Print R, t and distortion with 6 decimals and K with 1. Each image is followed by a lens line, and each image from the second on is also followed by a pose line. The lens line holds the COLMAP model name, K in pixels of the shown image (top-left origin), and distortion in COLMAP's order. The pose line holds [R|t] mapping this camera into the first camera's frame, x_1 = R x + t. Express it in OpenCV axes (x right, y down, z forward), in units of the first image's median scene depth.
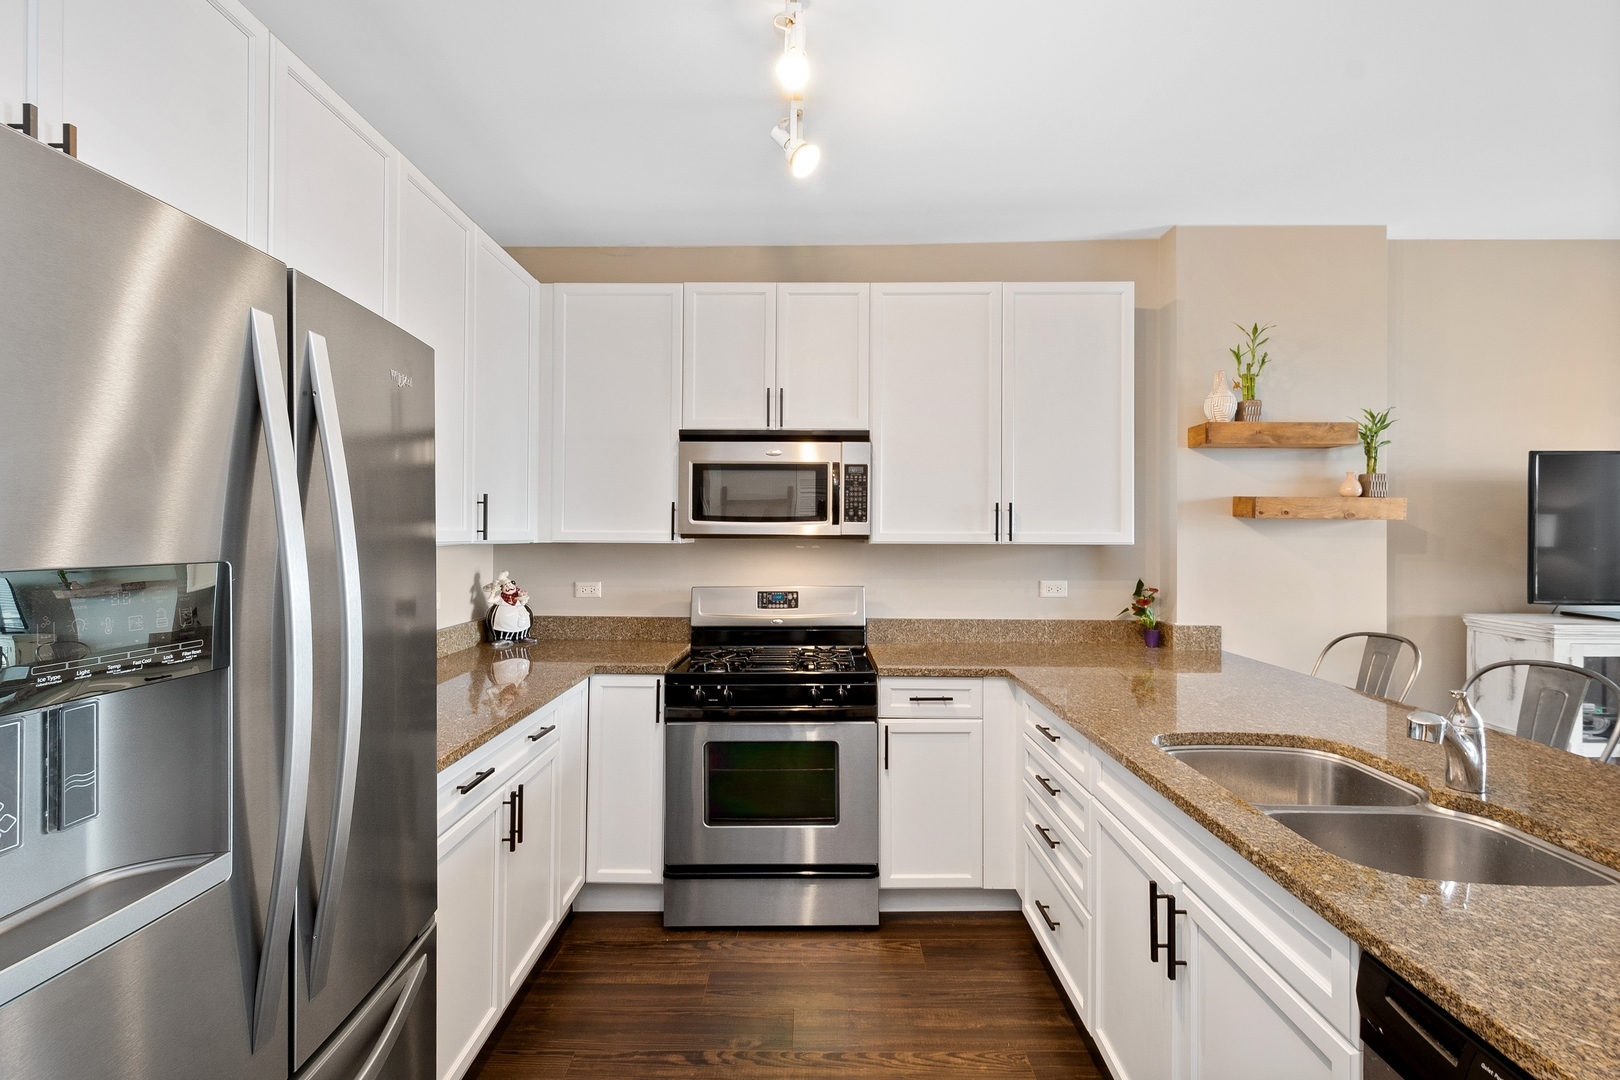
lens RADIAL K [[713.6, 0, 789.6], [0, 713.6, 521.4], [0, 0, 1]] dist [0.009930, -0.001730]
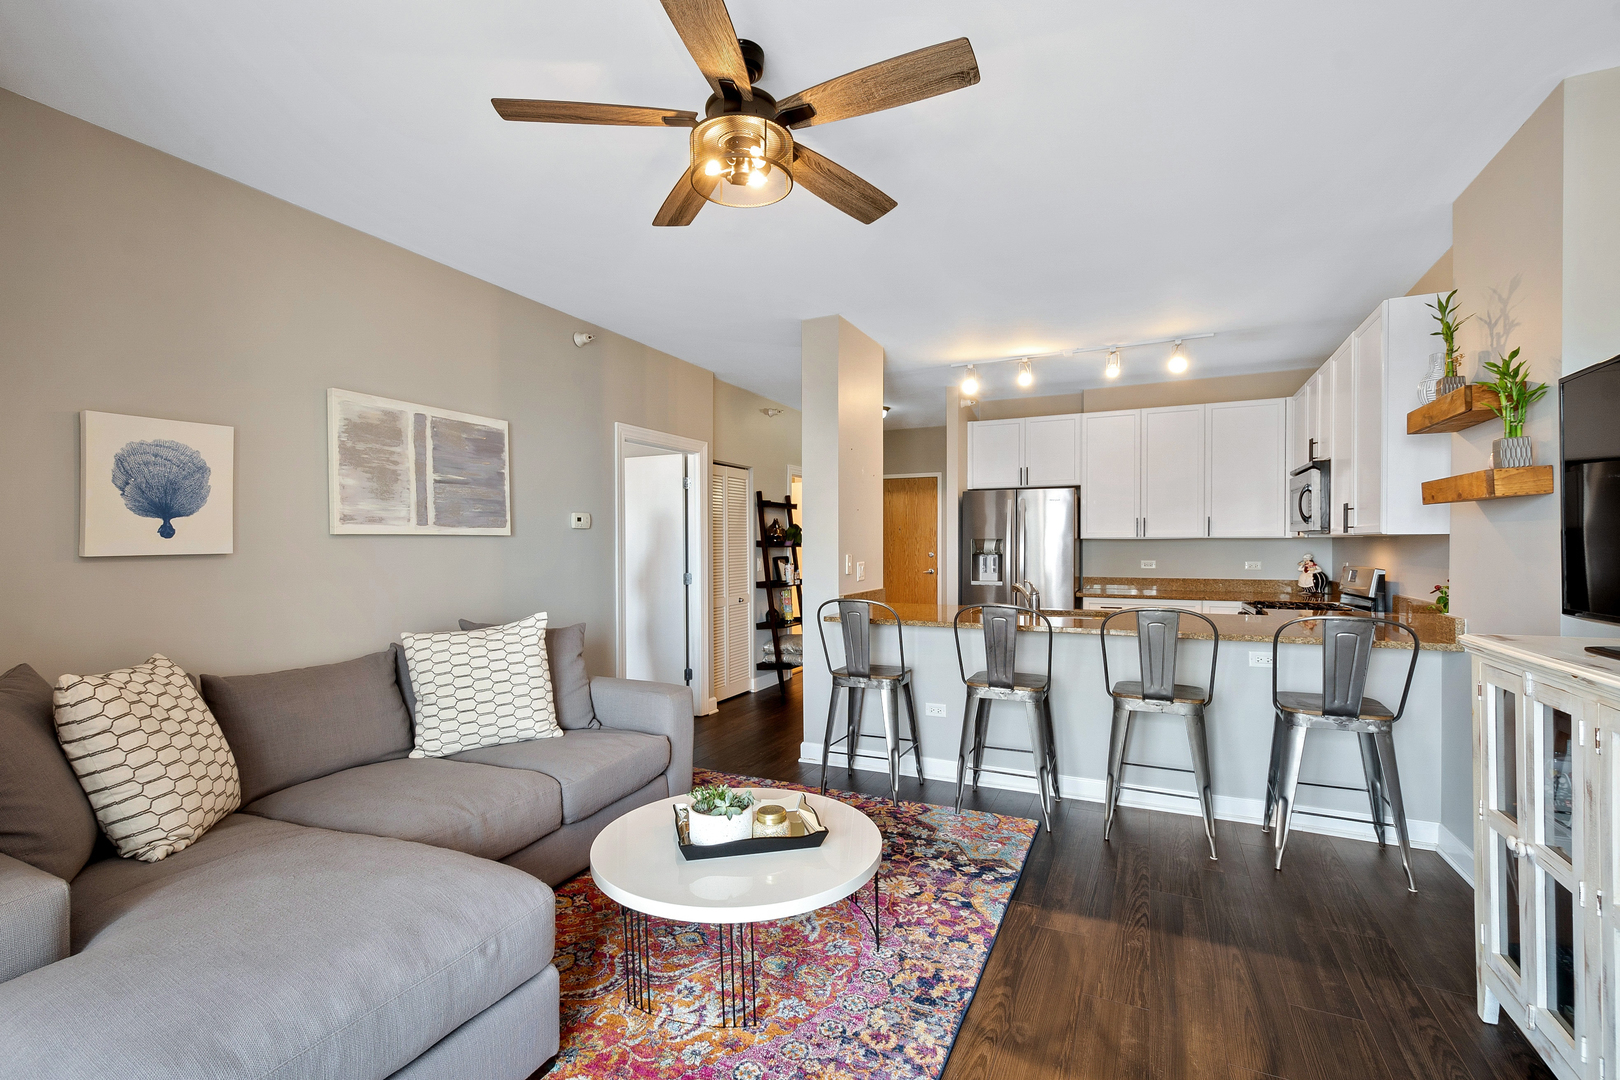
lens RADIAL K [[713.6, 0, 789.8], [0, 713.6, 553.2], [0, 0, 1]] dist [0.009930, -0.001730]
pose [[-0.441599, 0.008973, -0.897168, 2.013808], [0.013888, 0.999899, 0.003165, 0.049007], [0.897105, -0.011062, -0.441679, 0.688044]]
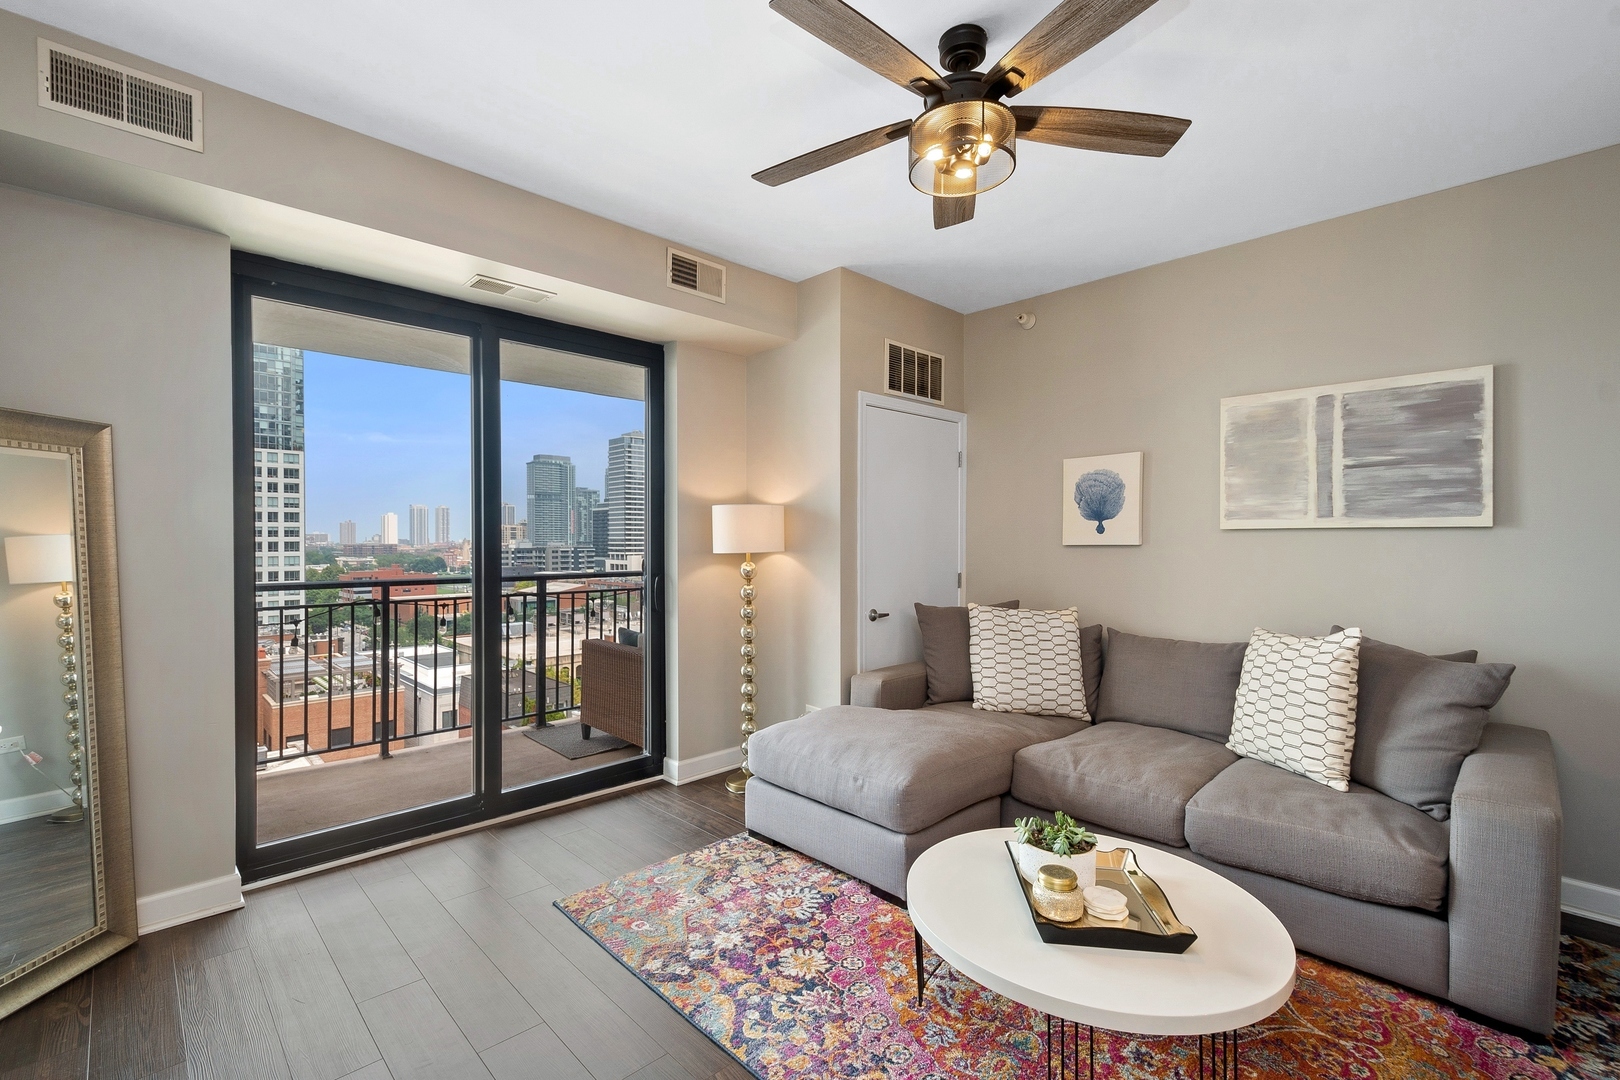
lens RADIAL K [[713.6, 0, 814.6], [0, 713.6, 543.0], [0, 0, 1]] dist [0.009930, -0.001730]
pose [[-0.705054, -0.010753, 0.709072, 0.939375], [-0.014446, 0.999895, 0.000800, 0.046385], [-0.709006, -0.009679, -0.705136, 0.941014]]
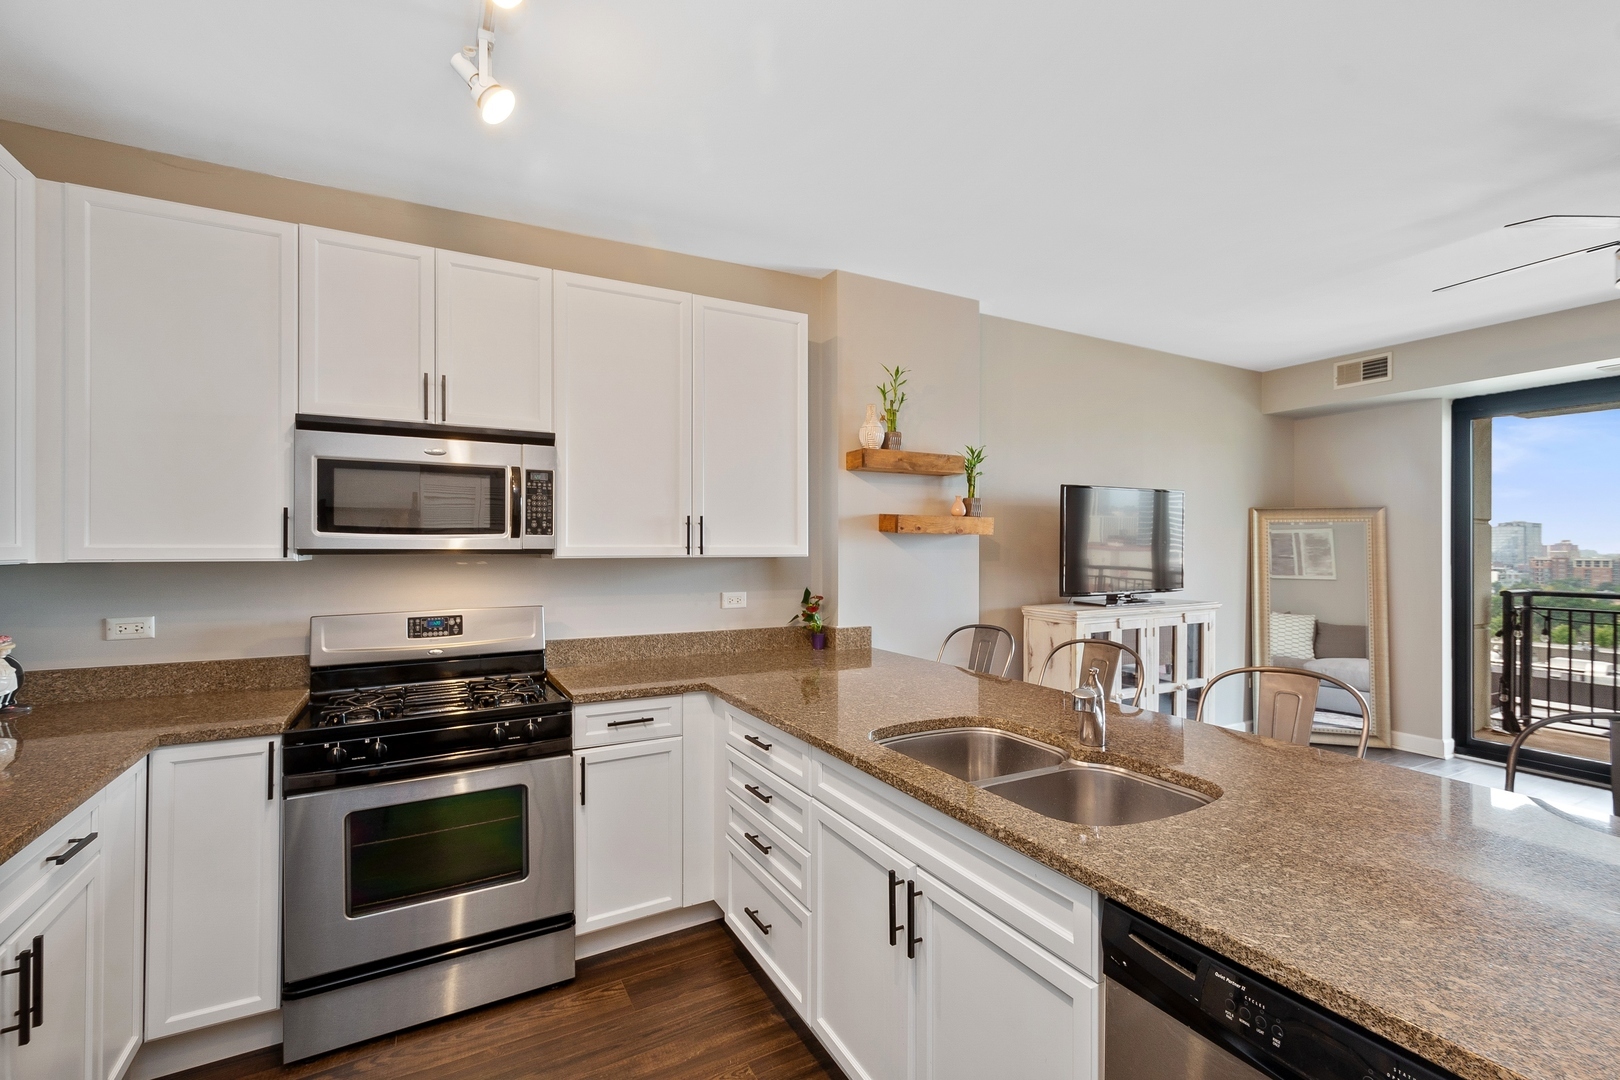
lens RADIAL K [[713.6, 0, 807.2], [0, 713.6, 542.9], [0, 0, 1]] dist [0.009930, -0.001730]
pose [[0.872261, -0.001197, 0.489039, -0.052370], [-0.004686, 0.999931, 0.010805, 0.000087], [-0.489018, -0.011716, 0.872195, 0.055343]]
